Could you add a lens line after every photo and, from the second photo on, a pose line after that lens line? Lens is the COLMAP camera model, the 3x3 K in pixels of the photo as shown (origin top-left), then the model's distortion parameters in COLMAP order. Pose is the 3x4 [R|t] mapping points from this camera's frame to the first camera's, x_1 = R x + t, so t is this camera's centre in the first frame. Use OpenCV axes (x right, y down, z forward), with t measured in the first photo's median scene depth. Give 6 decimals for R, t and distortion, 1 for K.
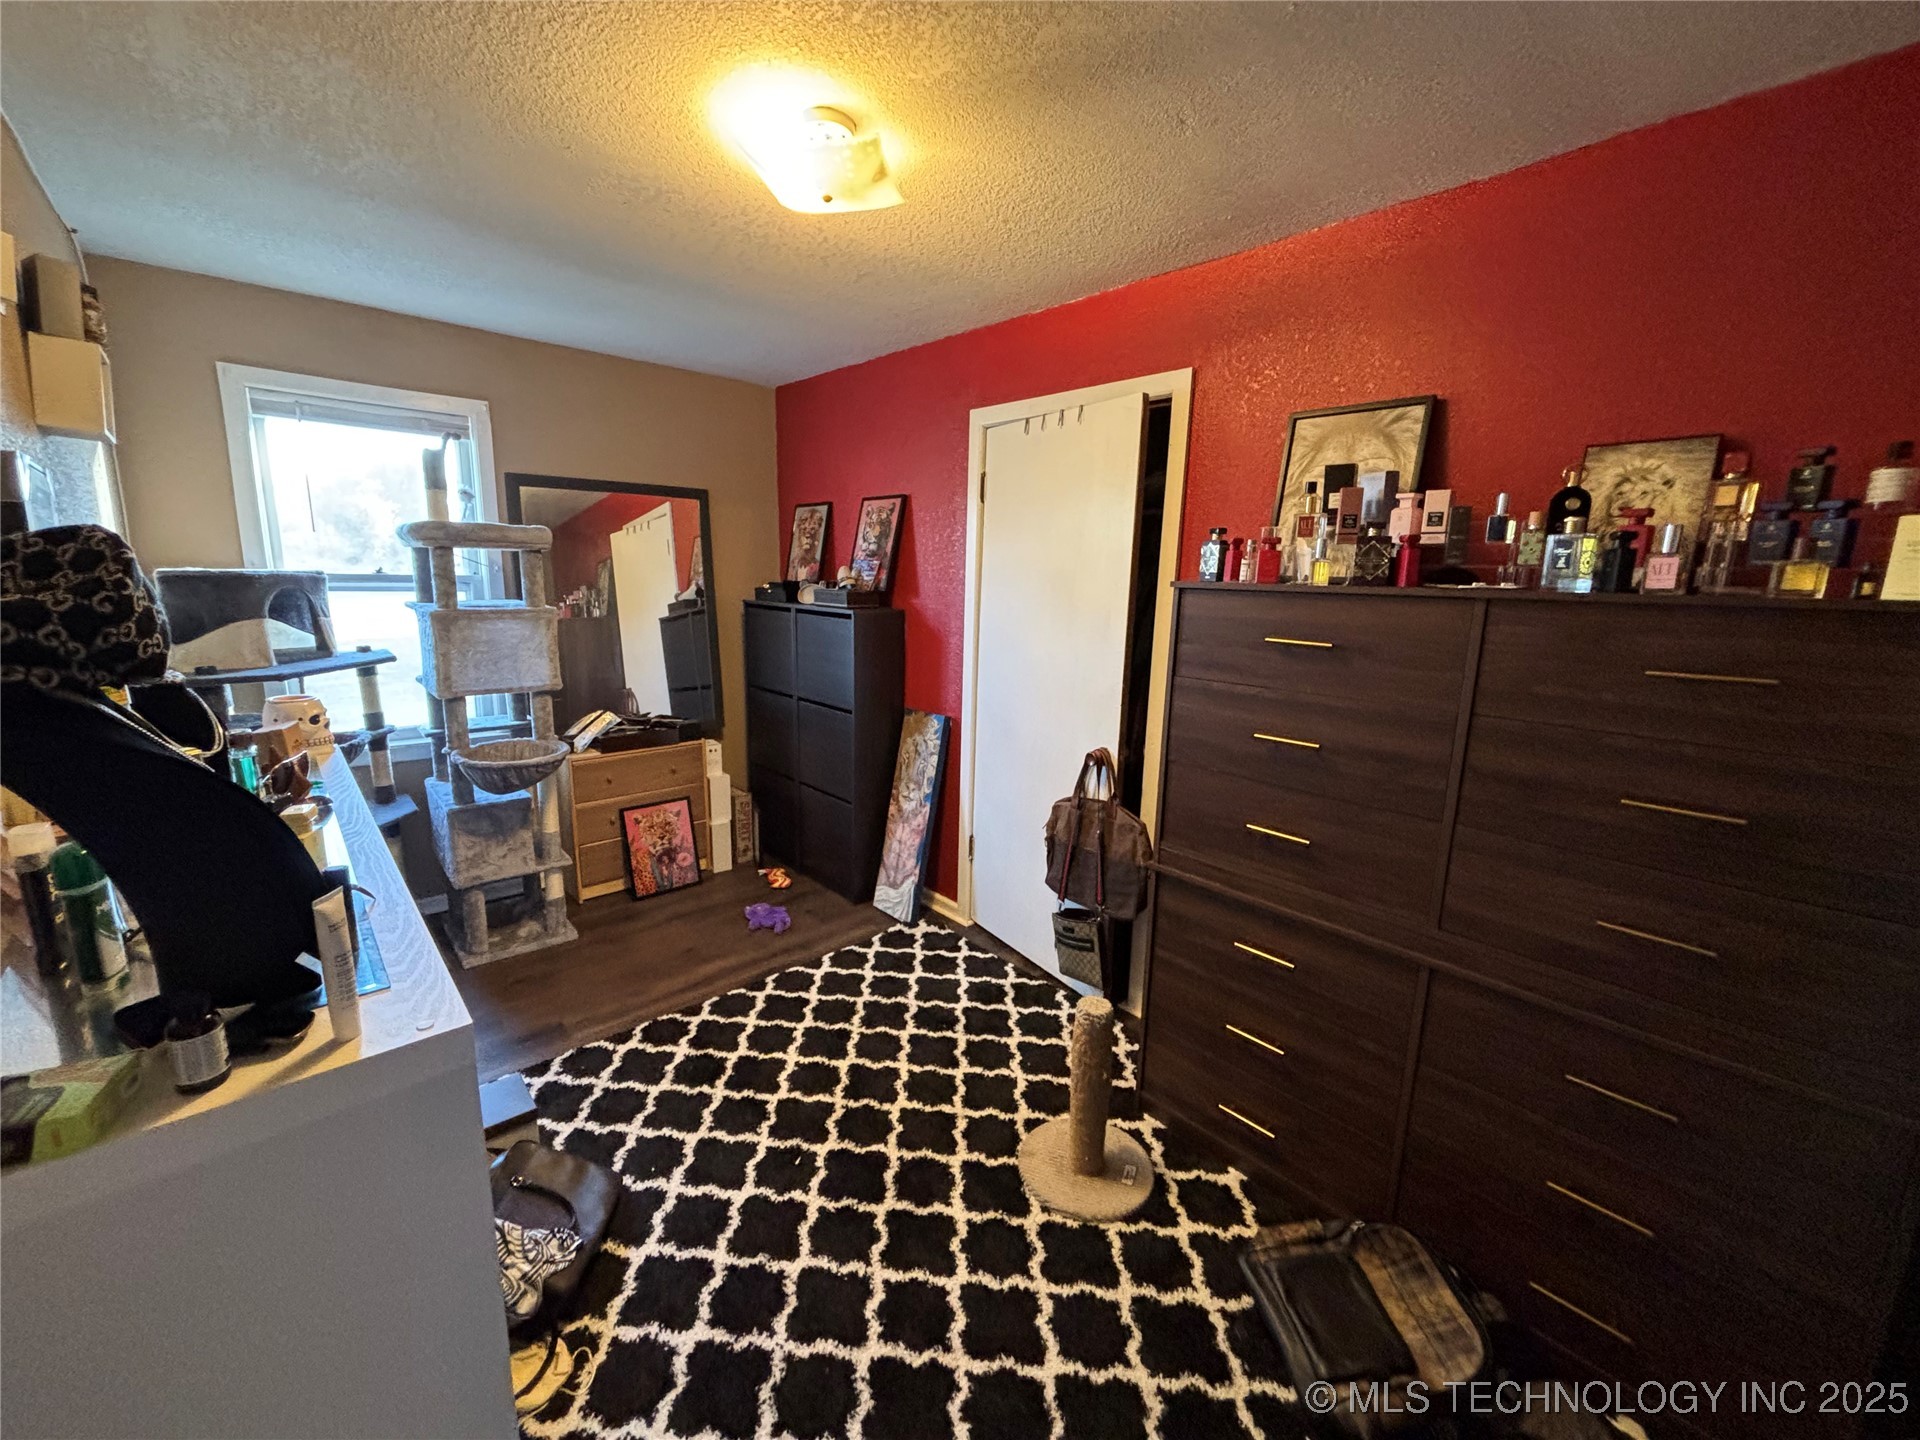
lens RADIAL K [[772.7, 0, 955.4], [0, 772.7, 712.8], [0, 0, 1]] dist [-0.002005, -0.000028]
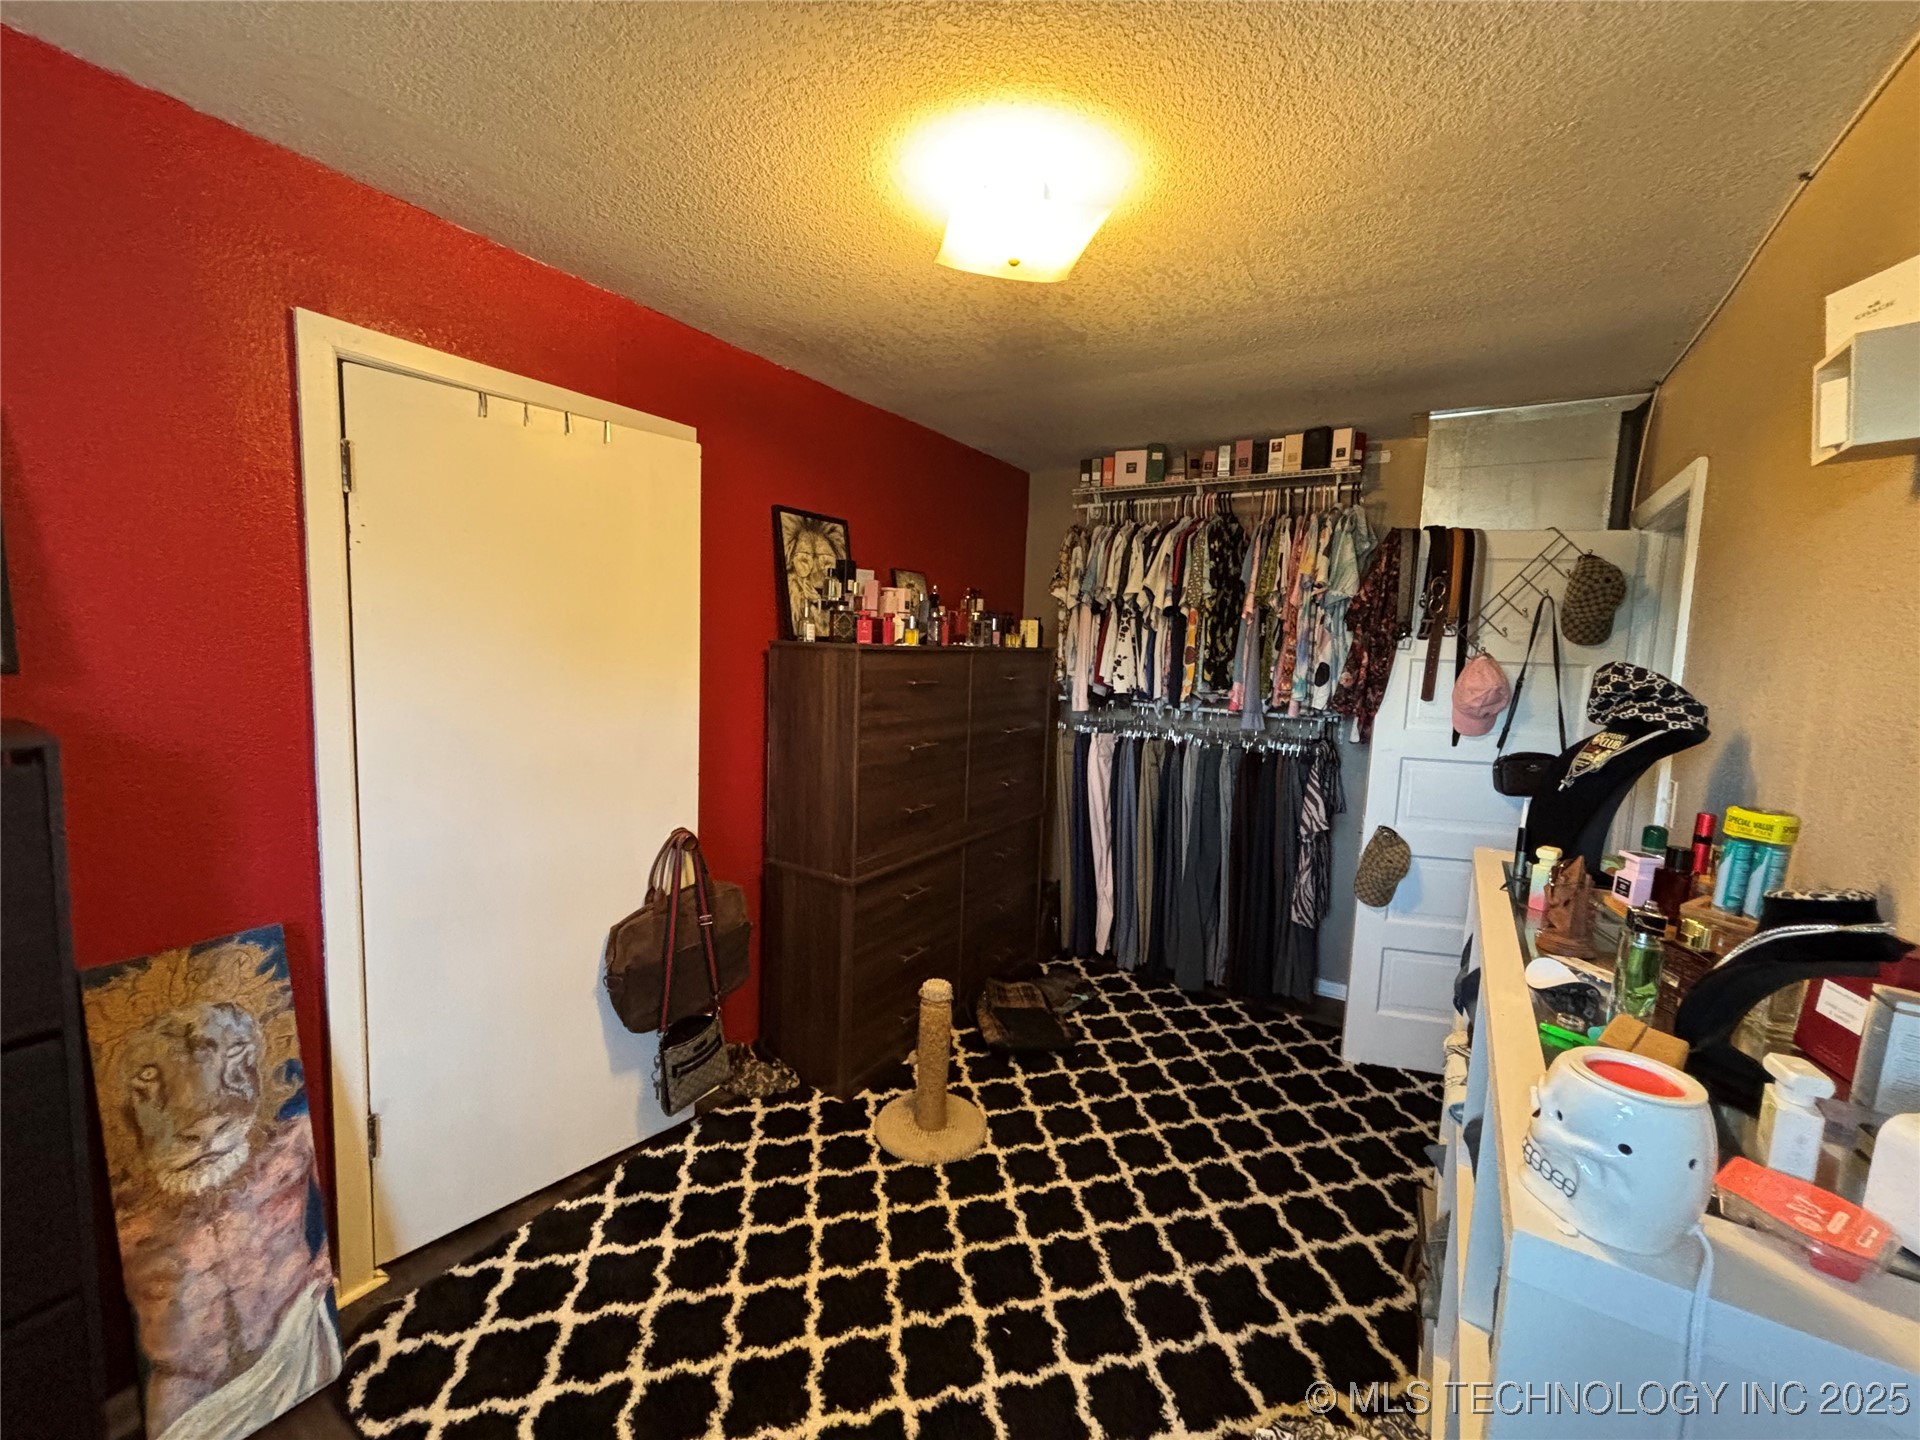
lens RADIAL K [[772.7, 0, 955.8], [0, 772.7, 723.6], [0, 0, 1]] dist [-0.002005, -0.000028]
pose [[-0.257731, -0.137082, 0.956443, -0.893609], [0.136599, 0.974773, 0.176519, -0.231793], [-0.956512, 0.176144, -0.232504, 1.106051]]
